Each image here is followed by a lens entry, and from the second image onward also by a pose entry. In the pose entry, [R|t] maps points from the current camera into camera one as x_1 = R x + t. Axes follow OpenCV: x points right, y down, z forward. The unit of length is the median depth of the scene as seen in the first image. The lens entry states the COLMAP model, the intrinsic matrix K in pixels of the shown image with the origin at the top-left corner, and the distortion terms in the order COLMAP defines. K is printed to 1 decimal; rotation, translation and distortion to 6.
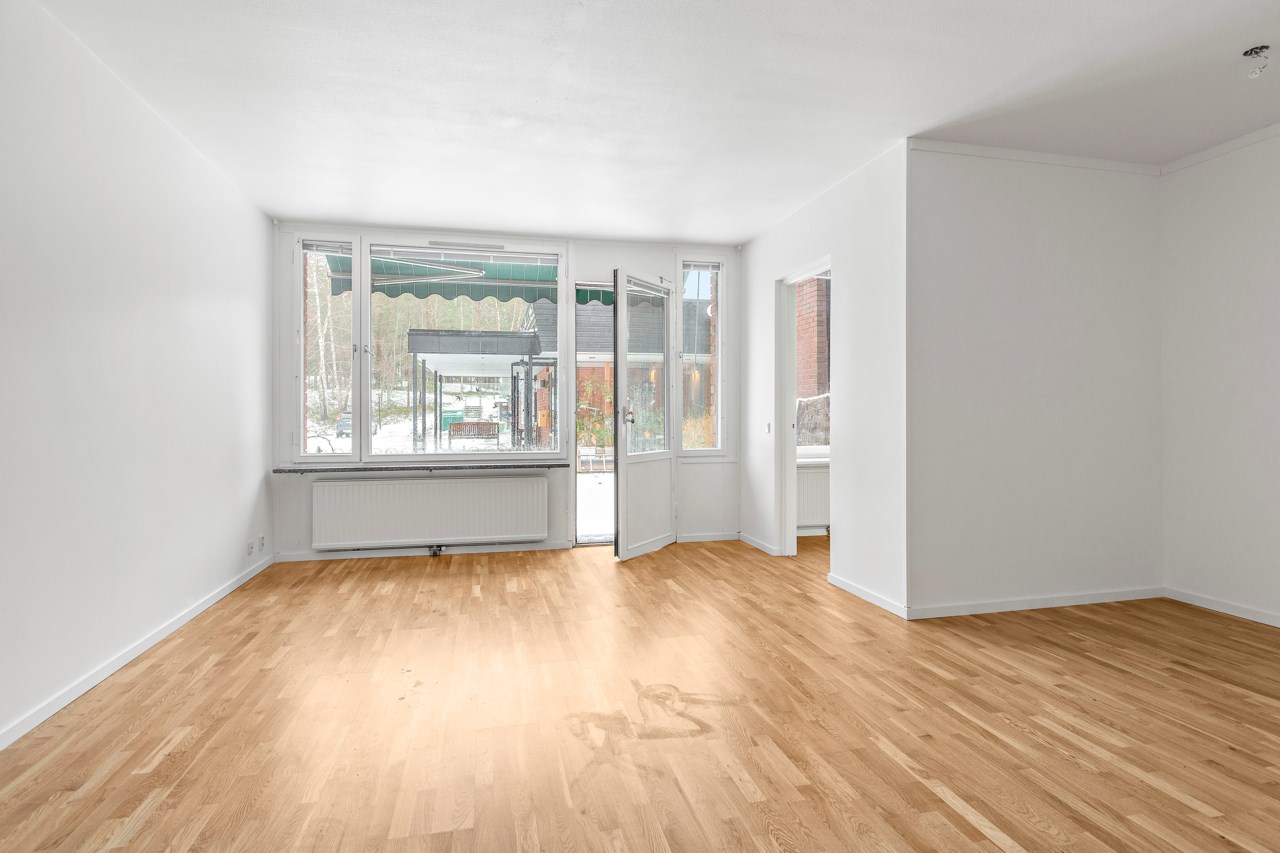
lens RADIAL K [[683.8, 0, 643.2], [0, 683.8, 417.5], [0, 0, 1]] dist [0.000874, -0.000020]
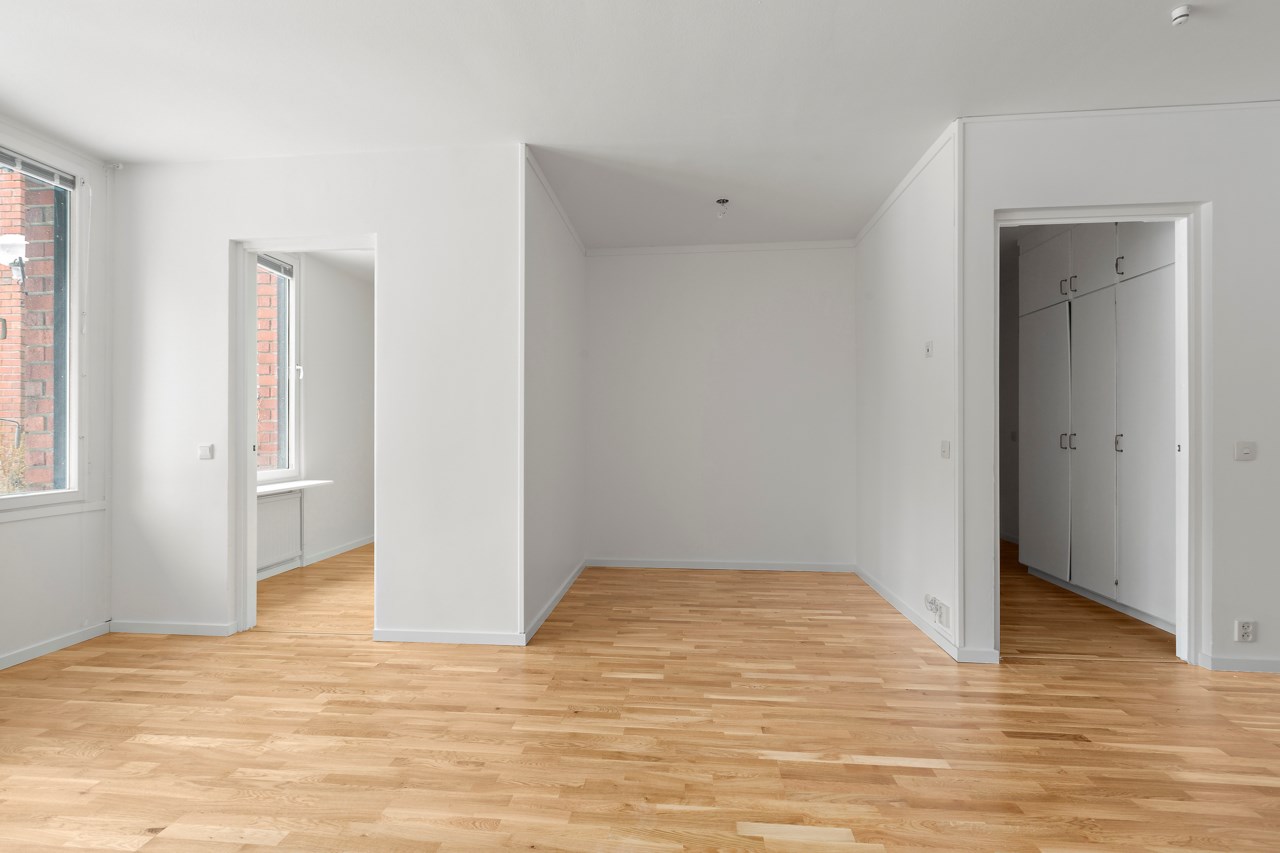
lens RADIAL K [[585.1, 0, 639.6], [0, 585.1, 432.8], [0, 0, 1]] dist [0.003761, -0.000253]
pose [[0.310292, 0.001187, 0.950640, -0.395342], [0.004099, 0.999988, -0.002586, -0.000042], [-0.950632, 0.004699, 0.310284, 0.674848]]
